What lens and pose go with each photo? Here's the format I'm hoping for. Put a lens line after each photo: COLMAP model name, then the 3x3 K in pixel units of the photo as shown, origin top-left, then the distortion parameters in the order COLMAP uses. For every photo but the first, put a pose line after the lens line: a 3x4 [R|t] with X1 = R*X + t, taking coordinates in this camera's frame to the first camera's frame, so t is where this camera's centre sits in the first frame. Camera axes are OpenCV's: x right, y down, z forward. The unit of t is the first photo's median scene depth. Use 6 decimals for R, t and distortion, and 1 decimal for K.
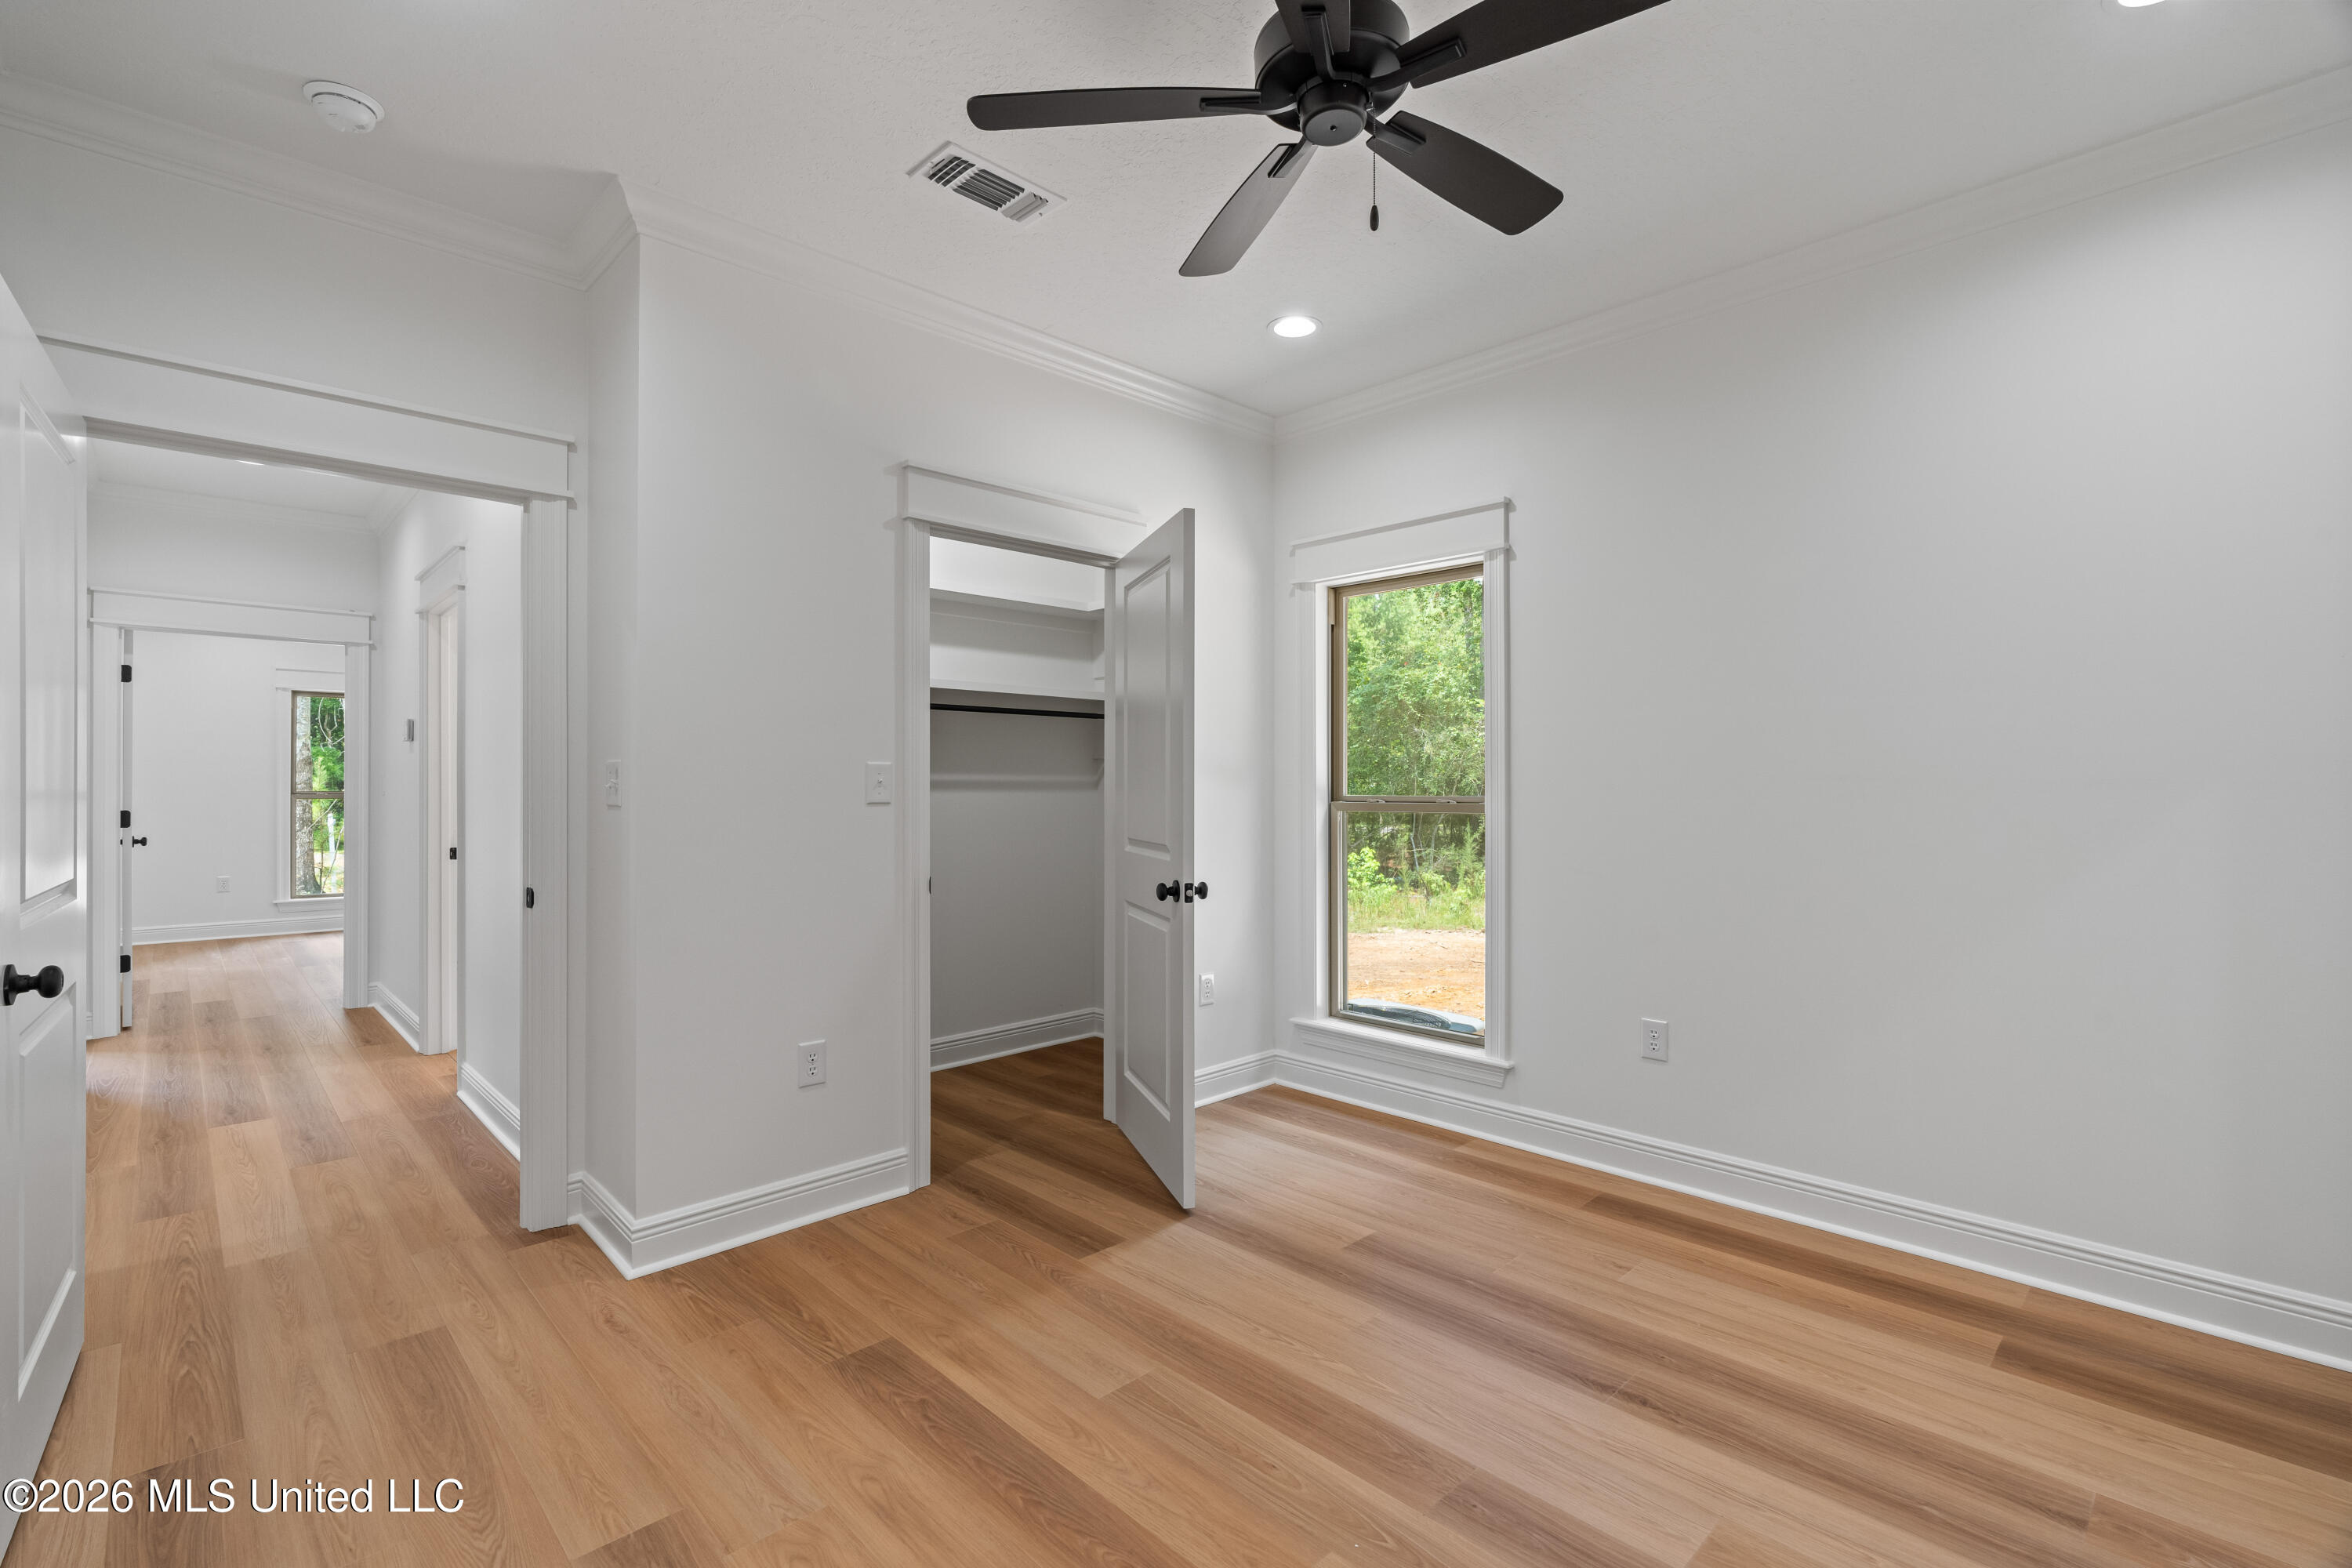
lens RADIAL K [[1063.3, 0, 1179.3], [0, 1063.3, 778.3], [0, 0, 1]] dist [-0.000729, -0.000006]
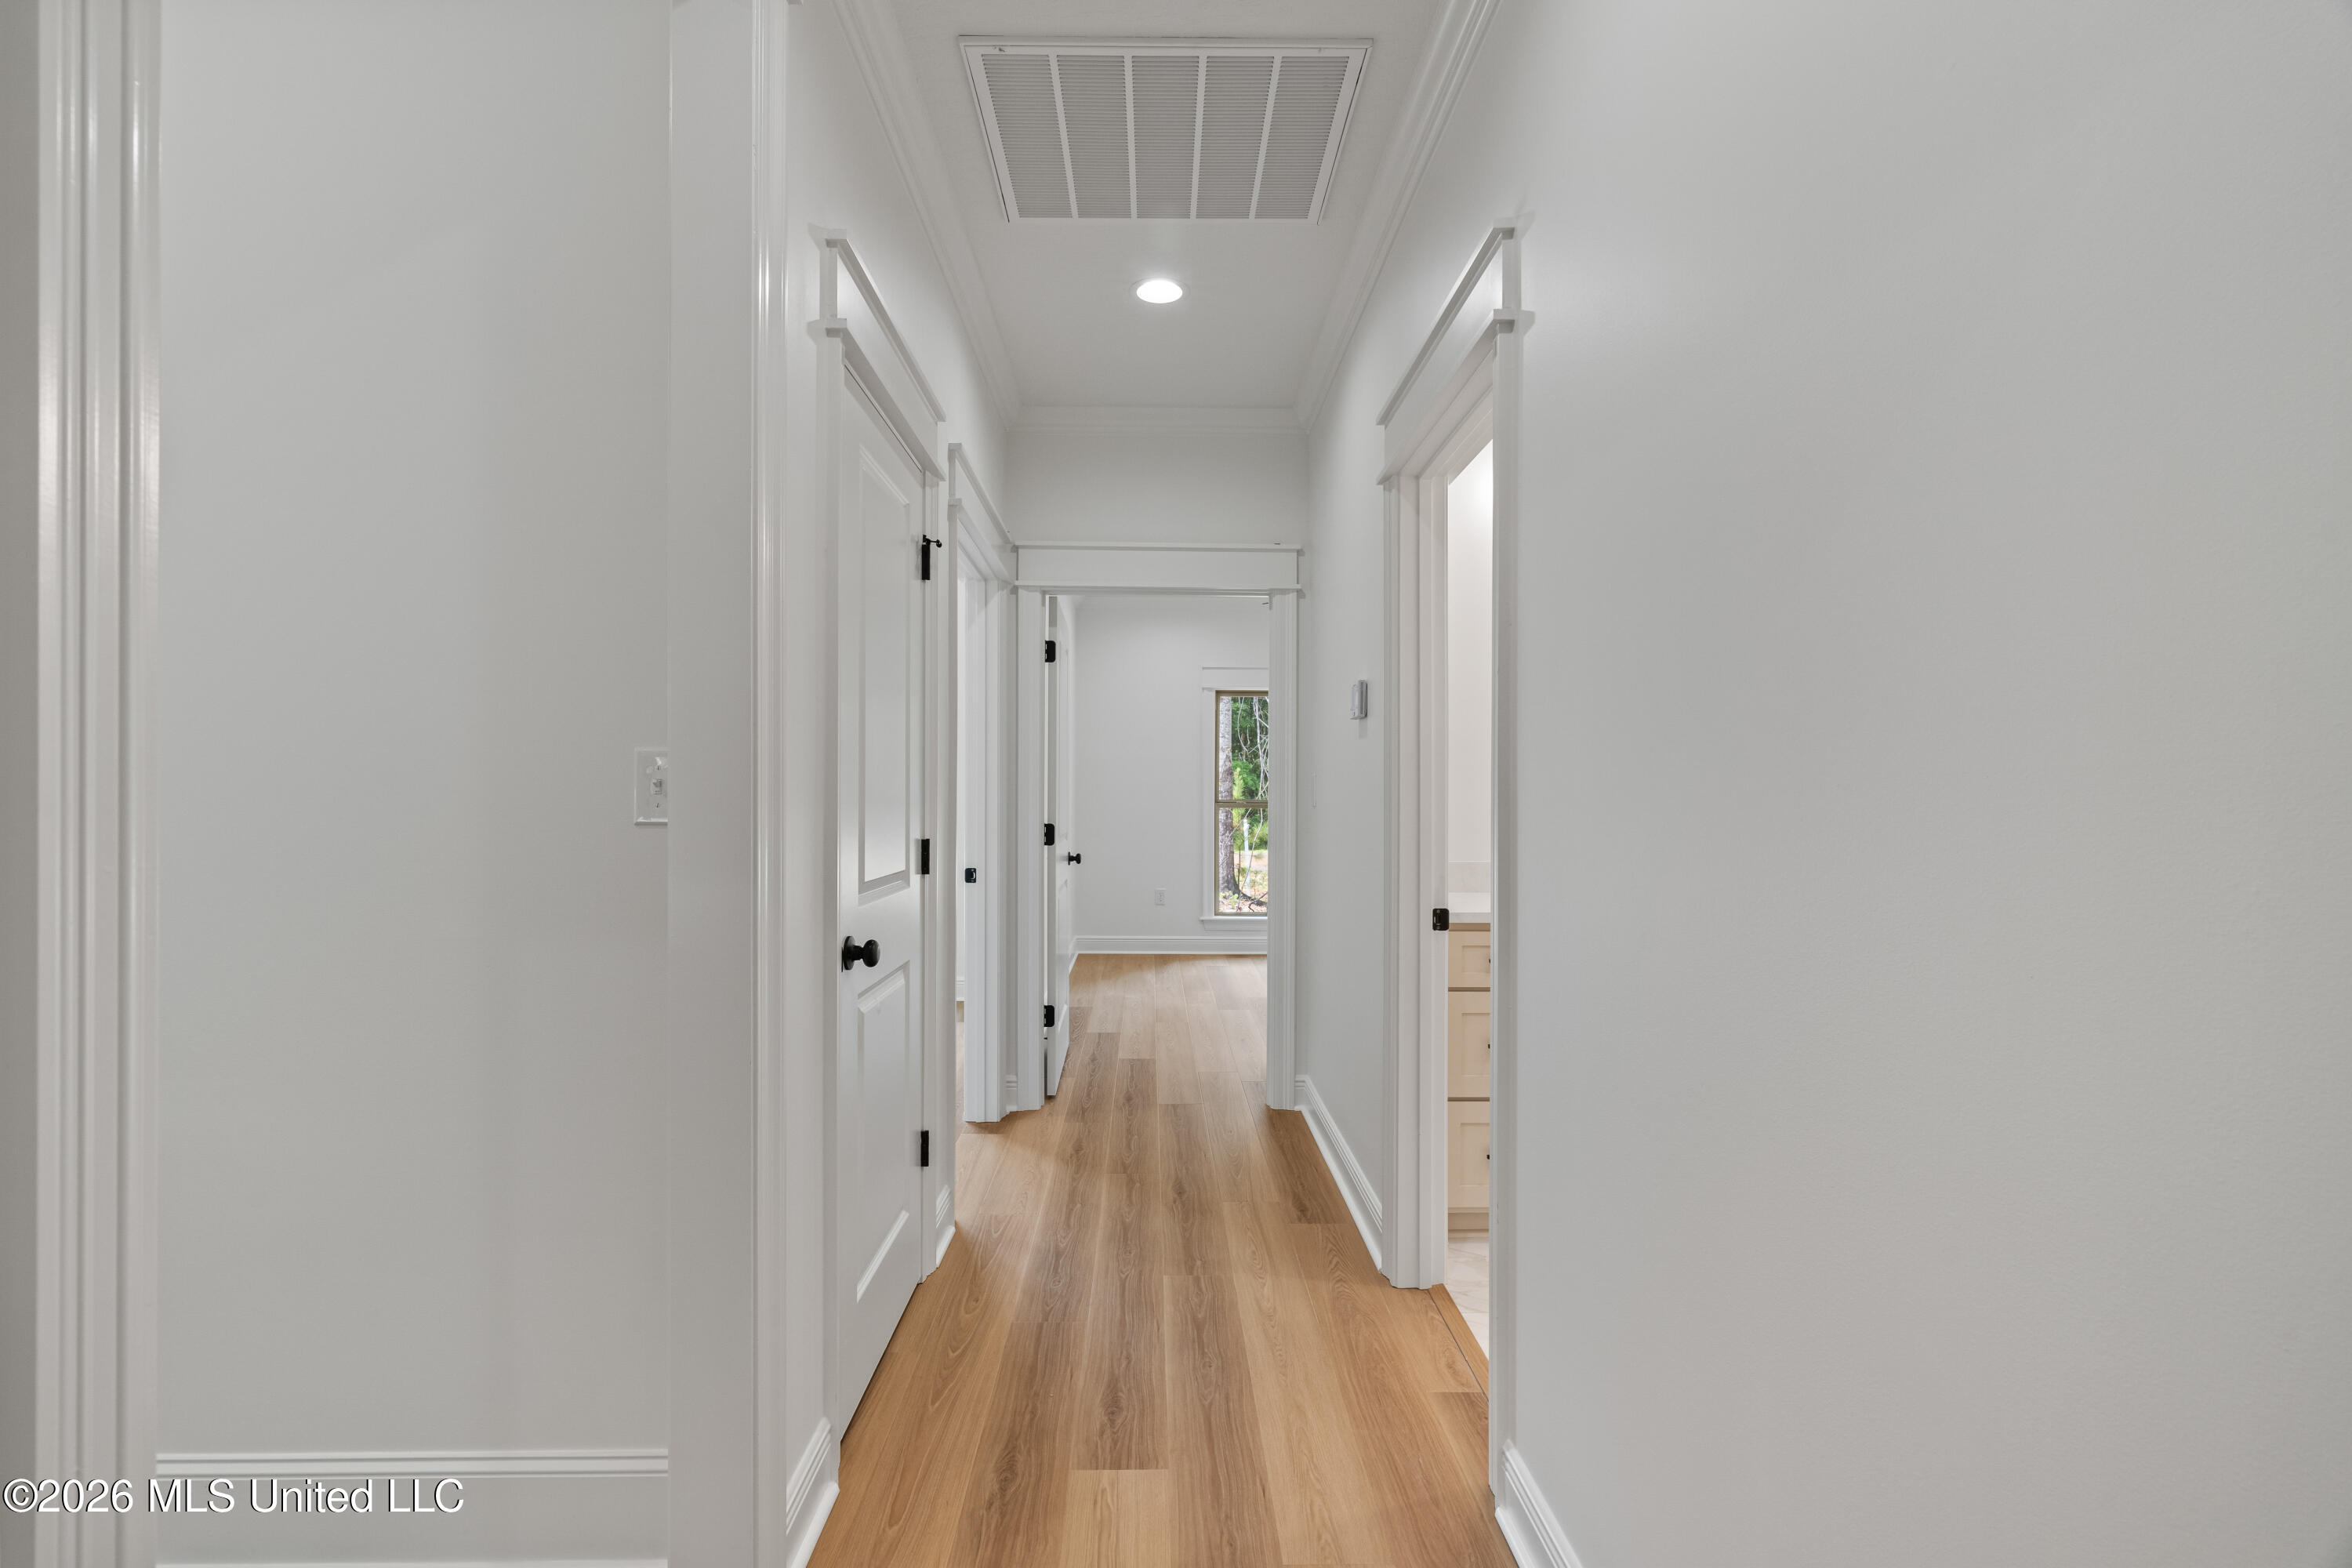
lens RADIAL K [[1055.1, 0, 1169.7], [0, 1055.1, 788.9], [0, 0, 1]] dist [-0.005751, -0.000328]
pose [[0.735919, 0.001077, -0.677069, -0.355866], [-0.000971, 0.999999, 0.000535, 0.003469], [0.677069, 0.000264, 0.735919, 0.435847]]
